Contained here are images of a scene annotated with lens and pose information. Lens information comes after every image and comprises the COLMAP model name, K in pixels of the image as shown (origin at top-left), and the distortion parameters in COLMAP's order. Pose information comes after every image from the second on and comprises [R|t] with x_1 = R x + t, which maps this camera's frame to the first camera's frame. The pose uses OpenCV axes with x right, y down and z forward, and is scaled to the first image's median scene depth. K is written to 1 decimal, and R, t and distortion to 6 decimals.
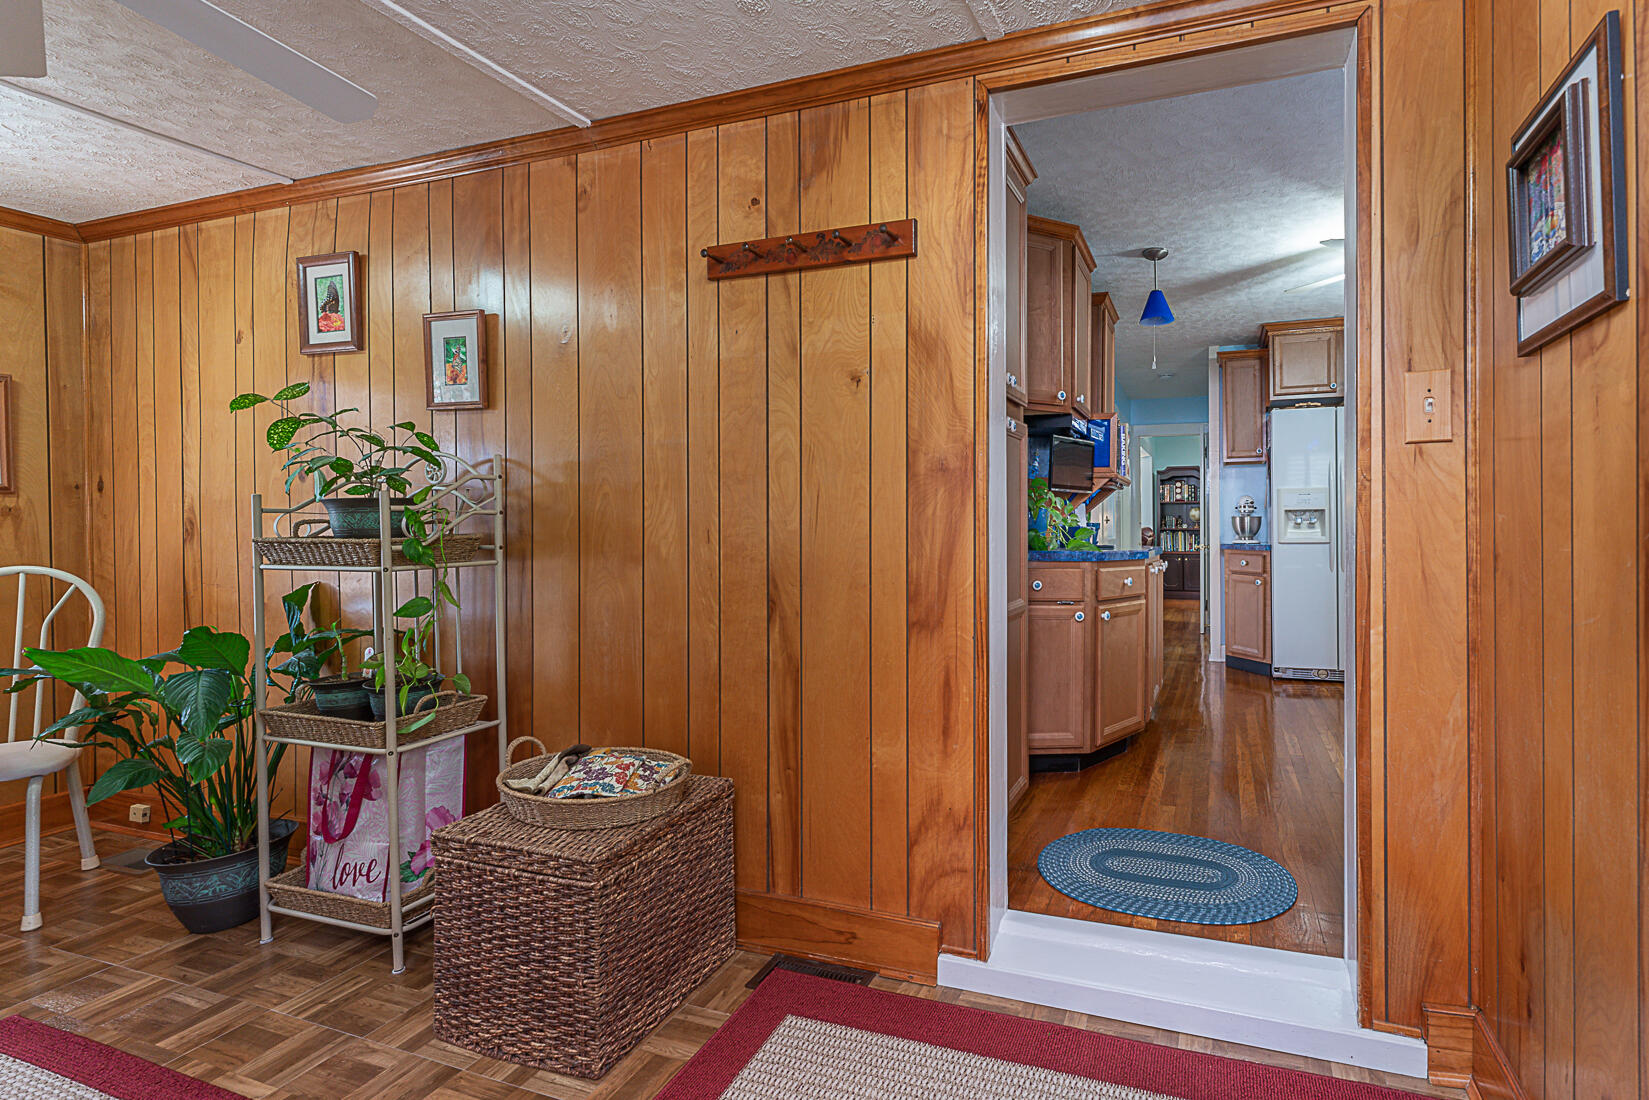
lens RADIAL K [[692.0, 0, 848.7], [0, 692.0, 540.7], [0, 0, 1]] dist [0.001668, 0.000147]
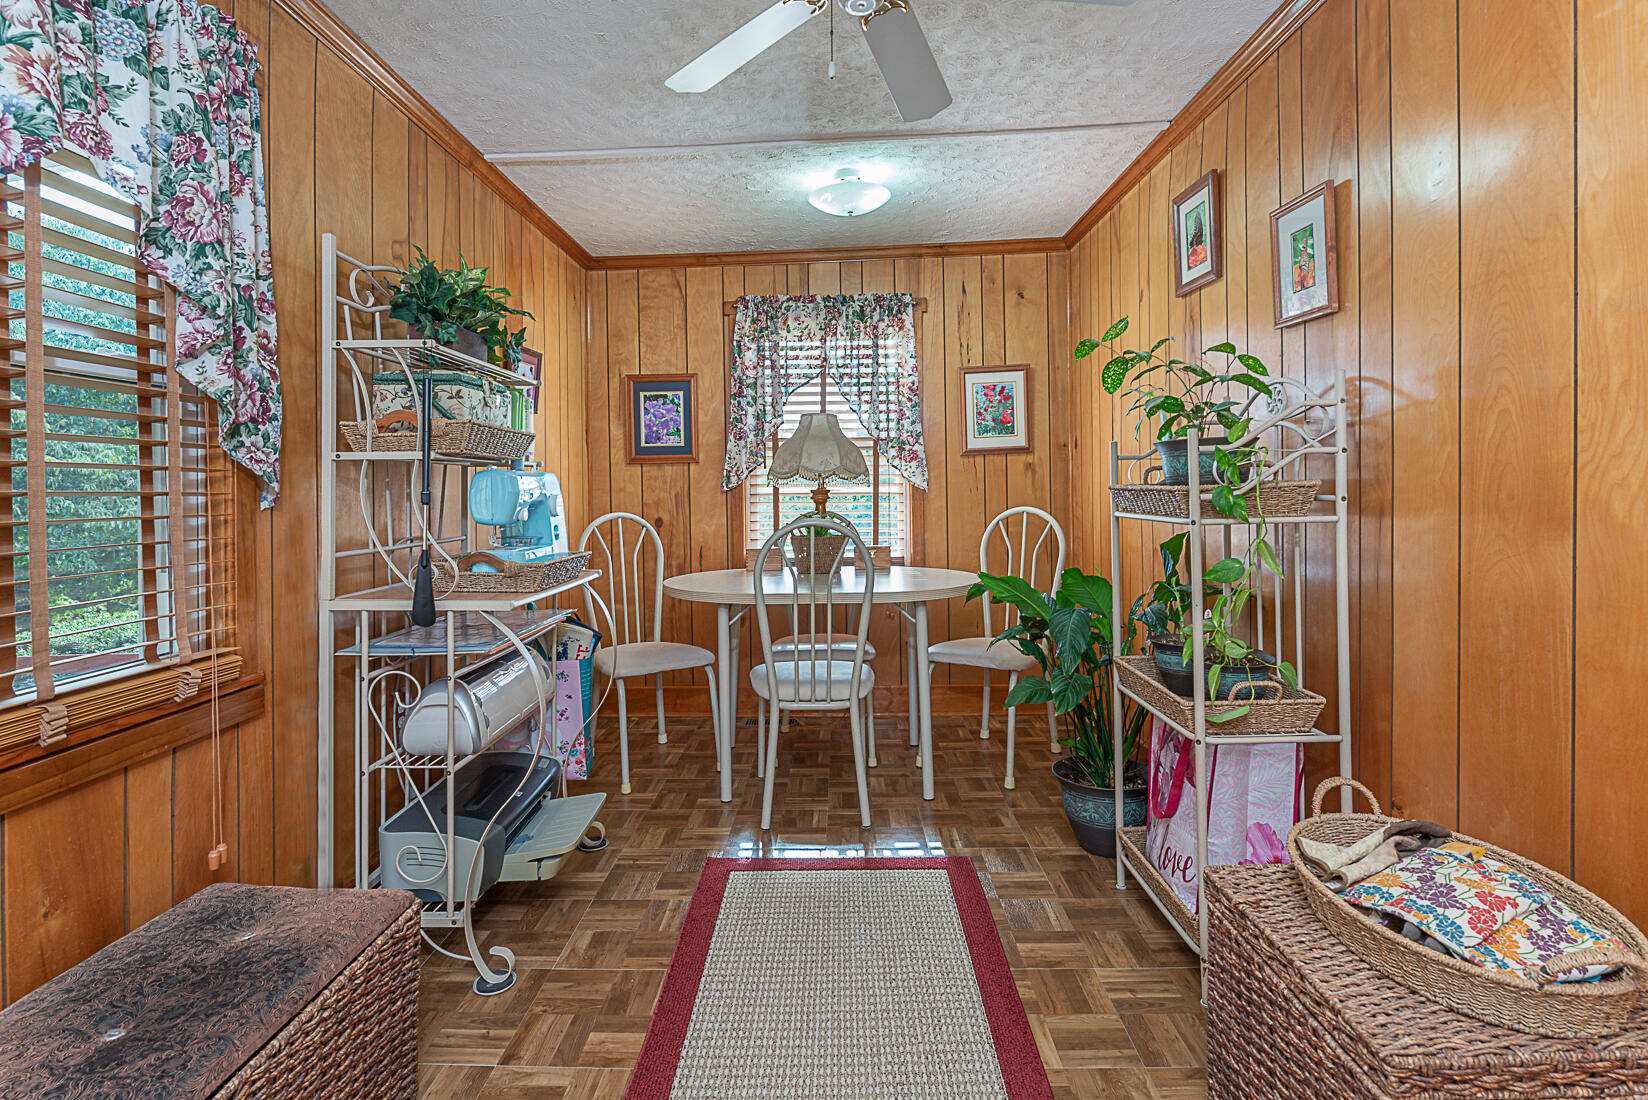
lens RADIAL K [[811.4, 0, 823.7], [0, 811.4, 492.7], [0, 0, 1]] dist [-0.001789, -0.000326]
pose [[0.458543, 0.009178, -0.888625, 0.000274], [-0.005473, 0.999957, 0.007504, 0.000361], [0.888655, 0.001423, 0.458574, 0.150213]]
